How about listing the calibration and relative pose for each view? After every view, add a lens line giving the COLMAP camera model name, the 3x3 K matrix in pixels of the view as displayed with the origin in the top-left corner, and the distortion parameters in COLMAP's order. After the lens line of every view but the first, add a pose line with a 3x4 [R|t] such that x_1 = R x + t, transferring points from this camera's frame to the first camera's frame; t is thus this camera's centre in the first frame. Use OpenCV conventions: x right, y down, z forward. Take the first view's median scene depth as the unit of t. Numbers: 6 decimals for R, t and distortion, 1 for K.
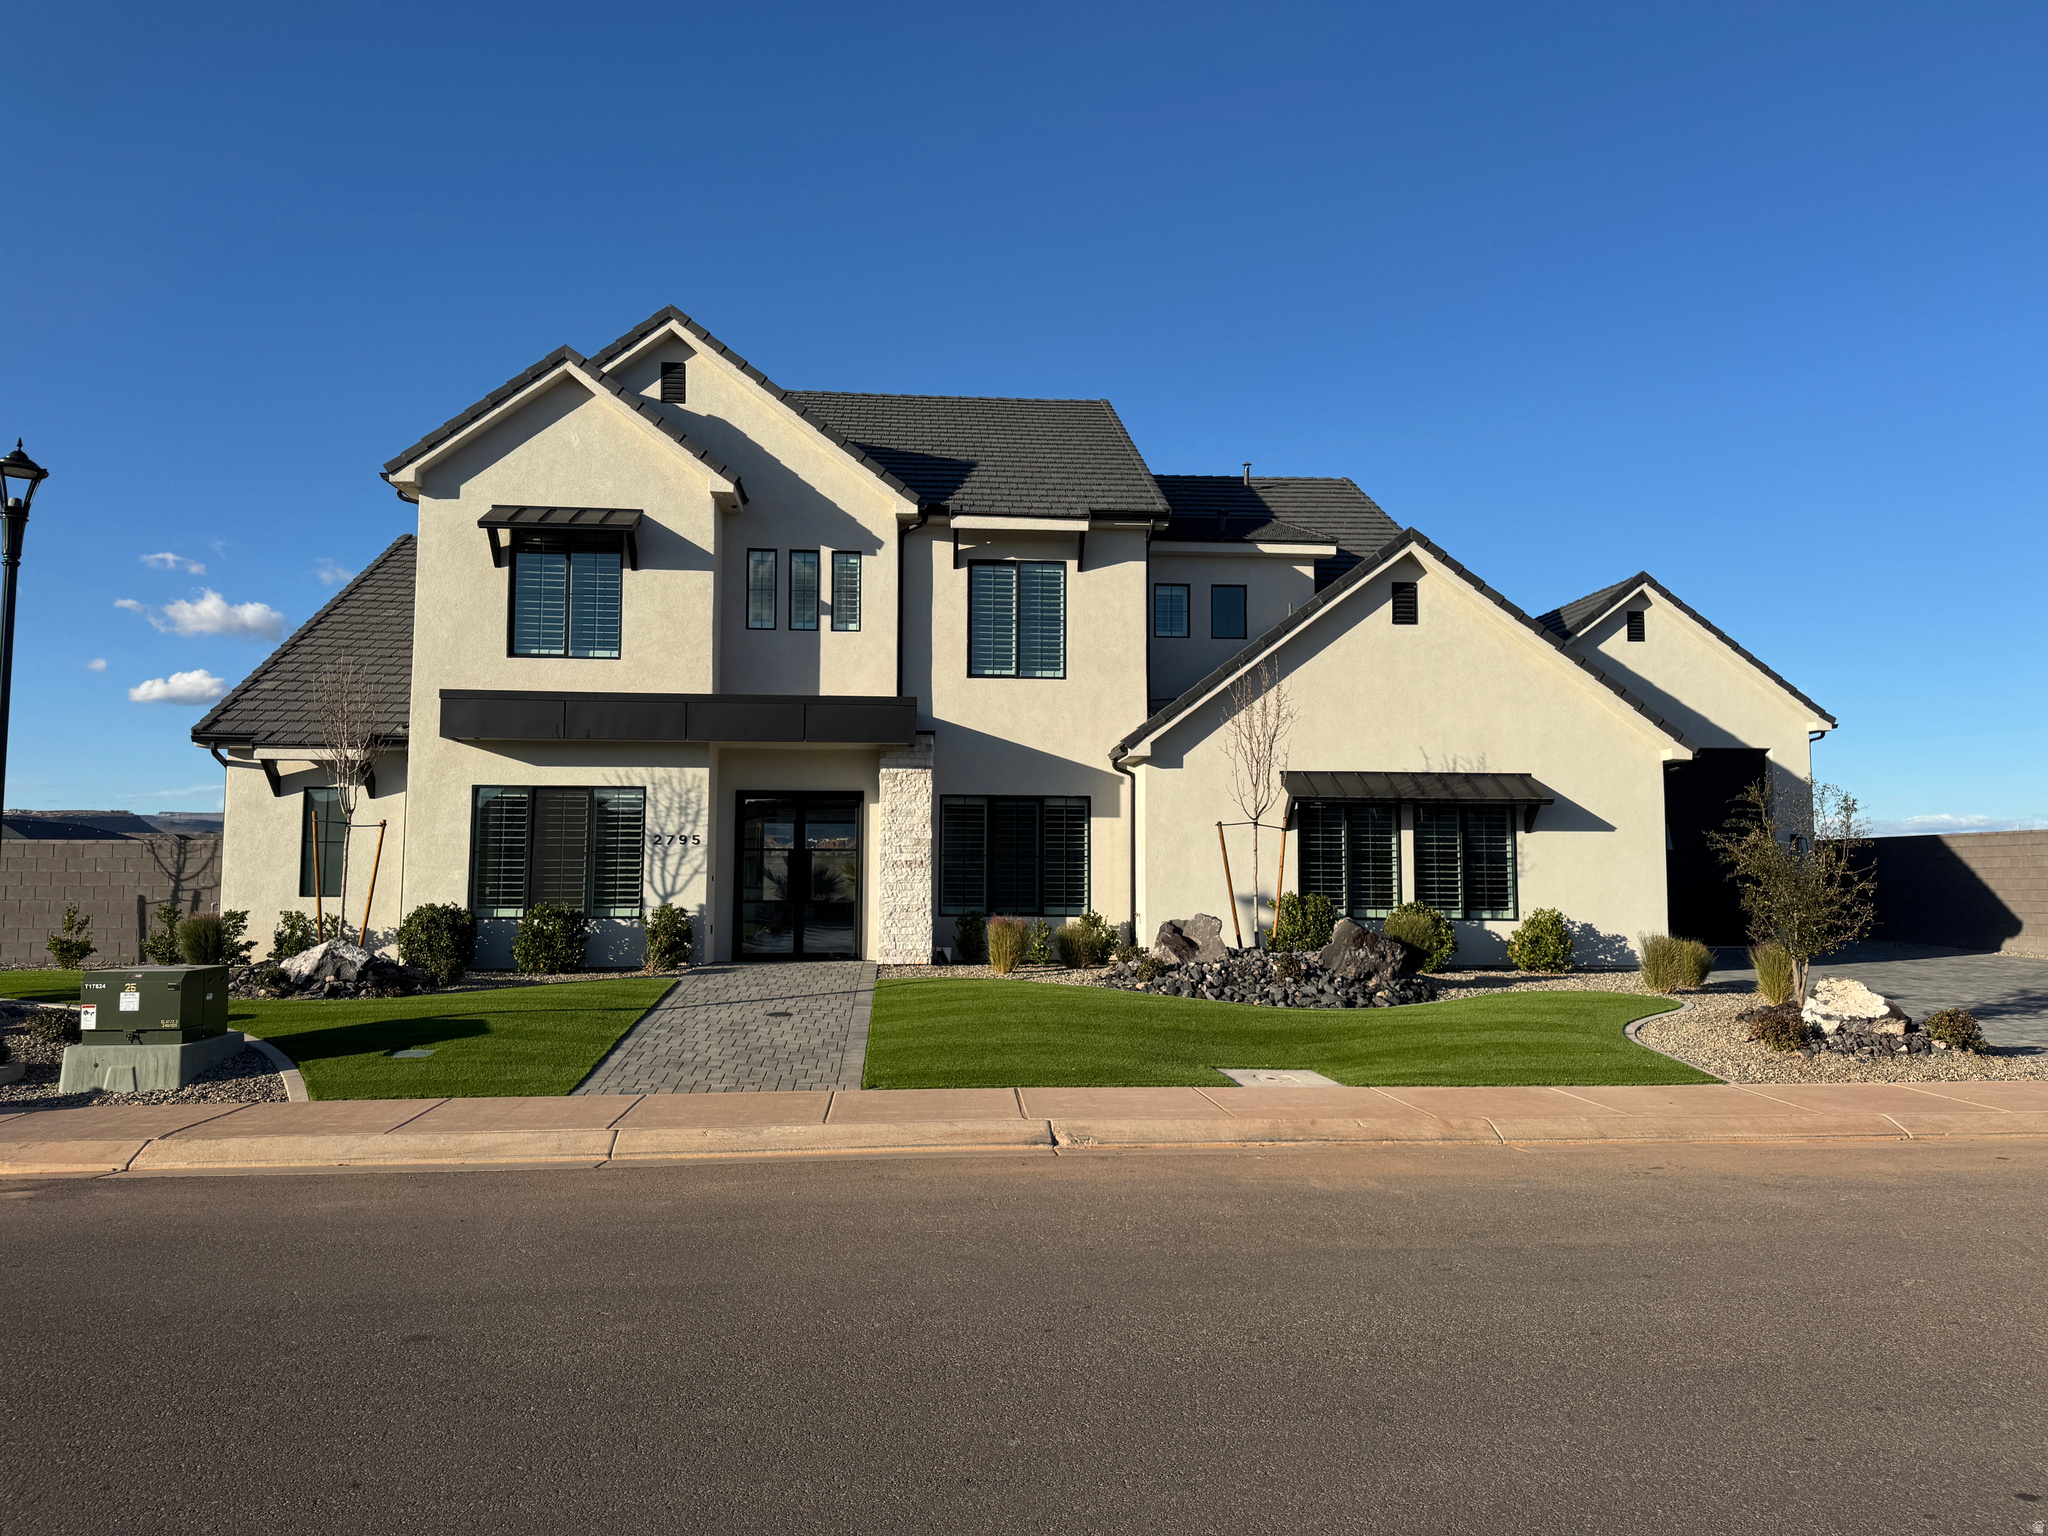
lens RADIAL K [[1430.8, 0, 1024.8], [0, 1430.8, 755.1], [0, 0, 1]] dist [0.023813, -0.025414]
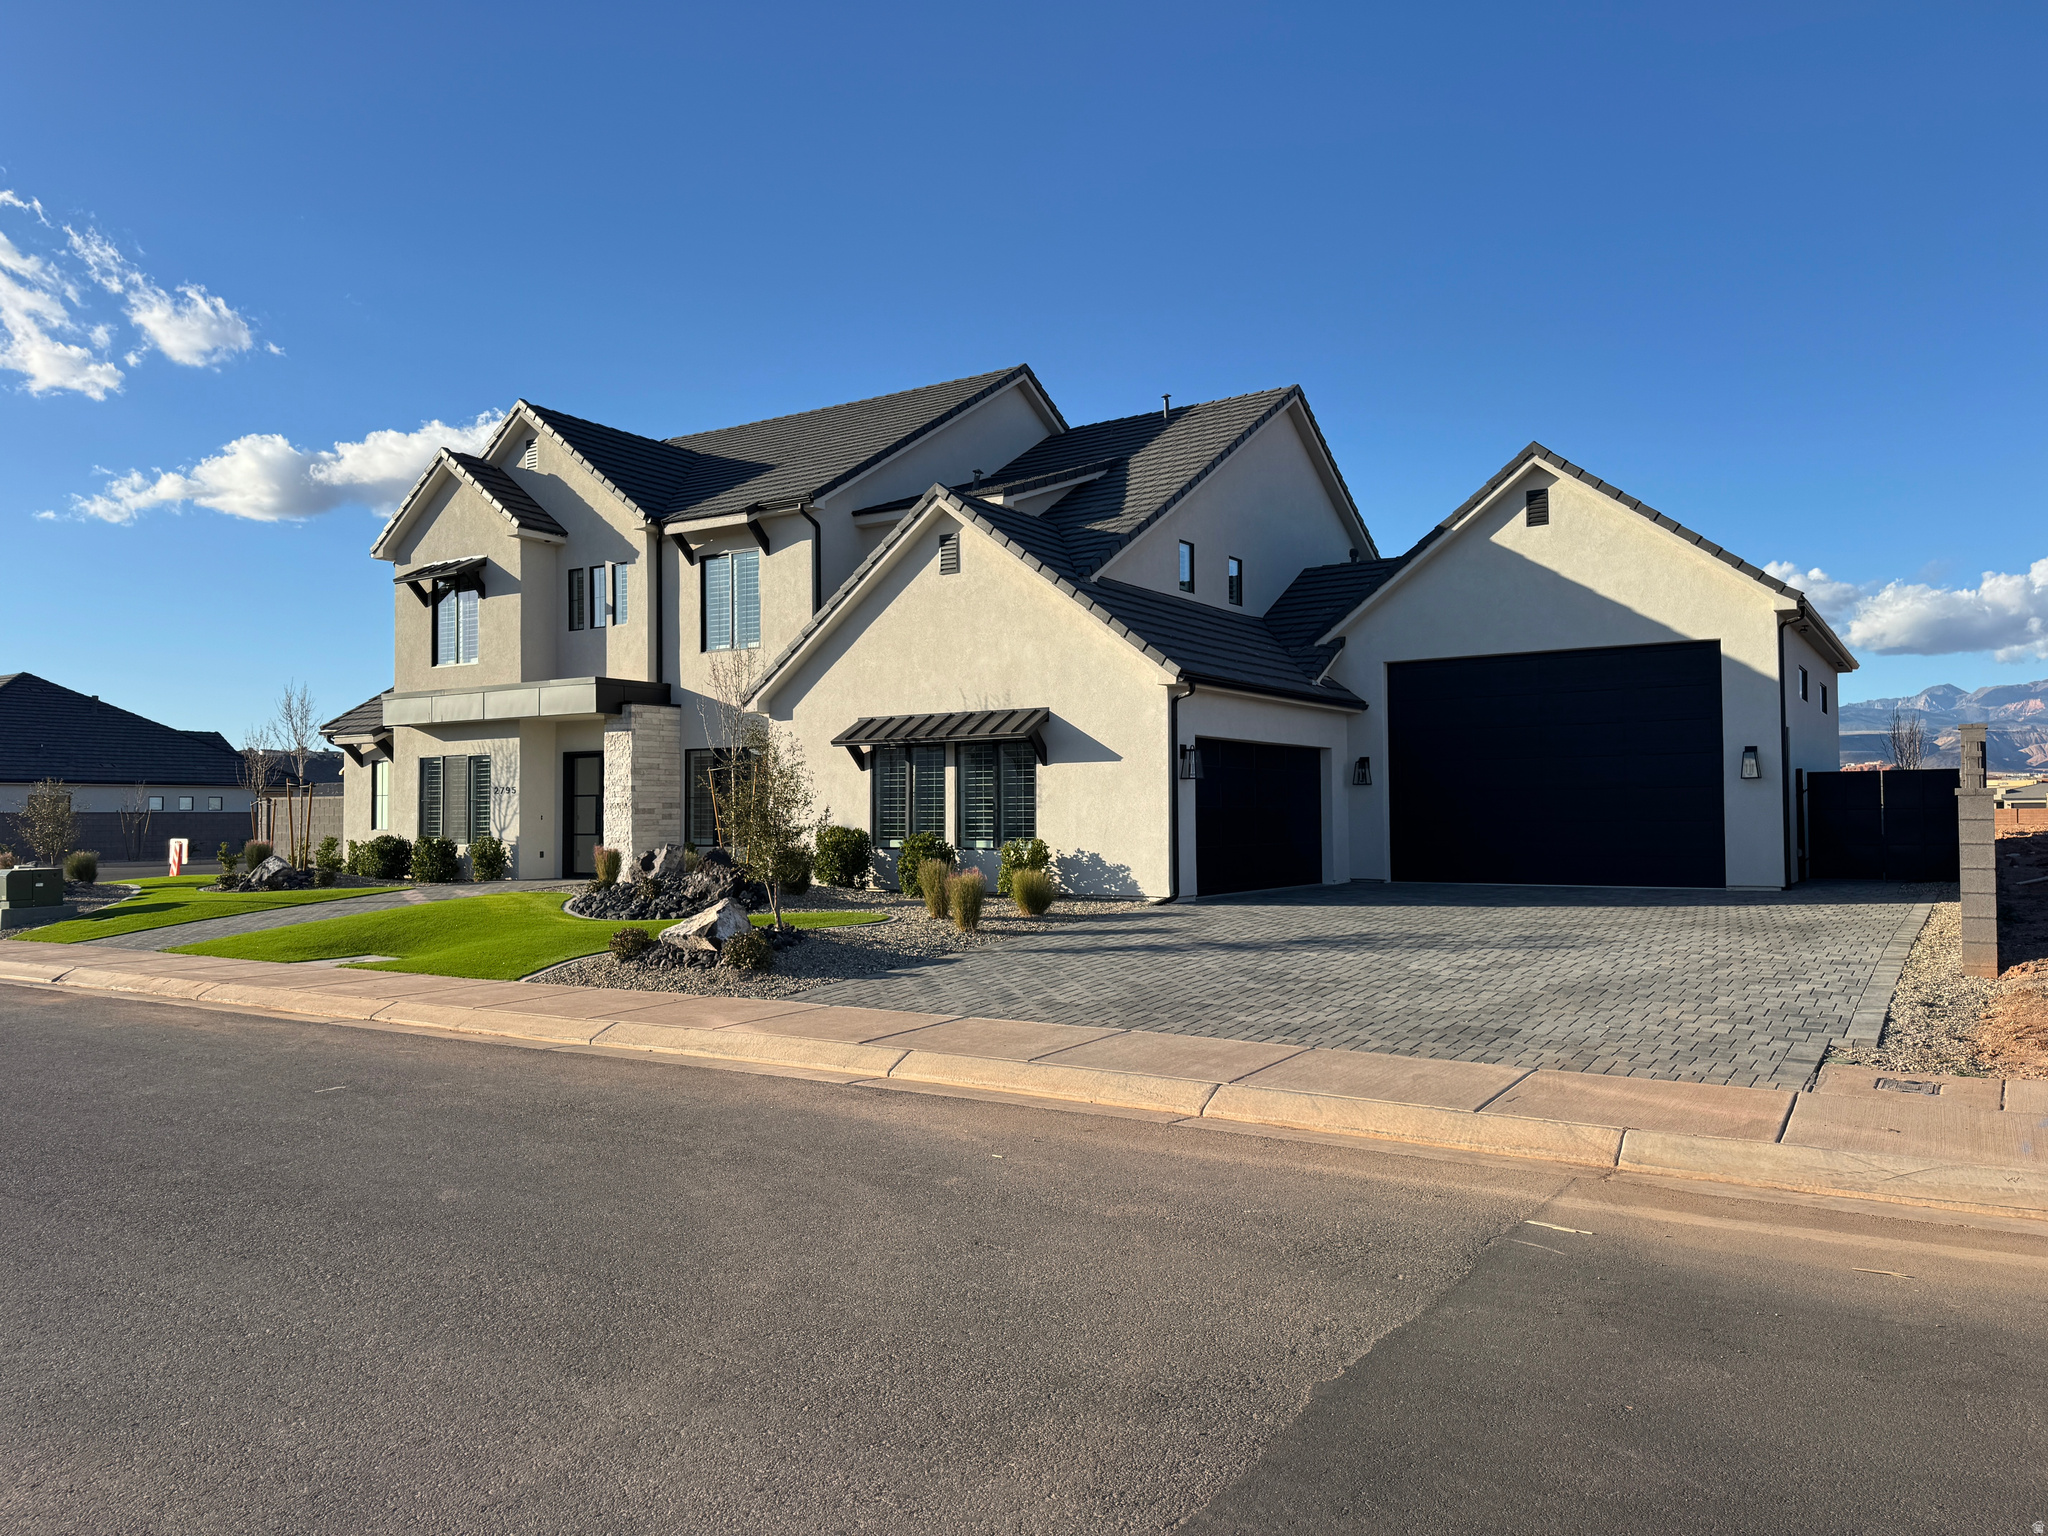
lens RADIAL K [[1430.8, 0, 1030.9], [0, 1430.8, 775.0], [0, 0, 1]] dist [0.023813, -0.025414]
pose [[0.808814, -0.025788, -0.587499, 0.941604], [0.067648, 0.996486, 0.049392, 0.009249], [0.584160, -0.079692, 0.807716, 0.161849]]
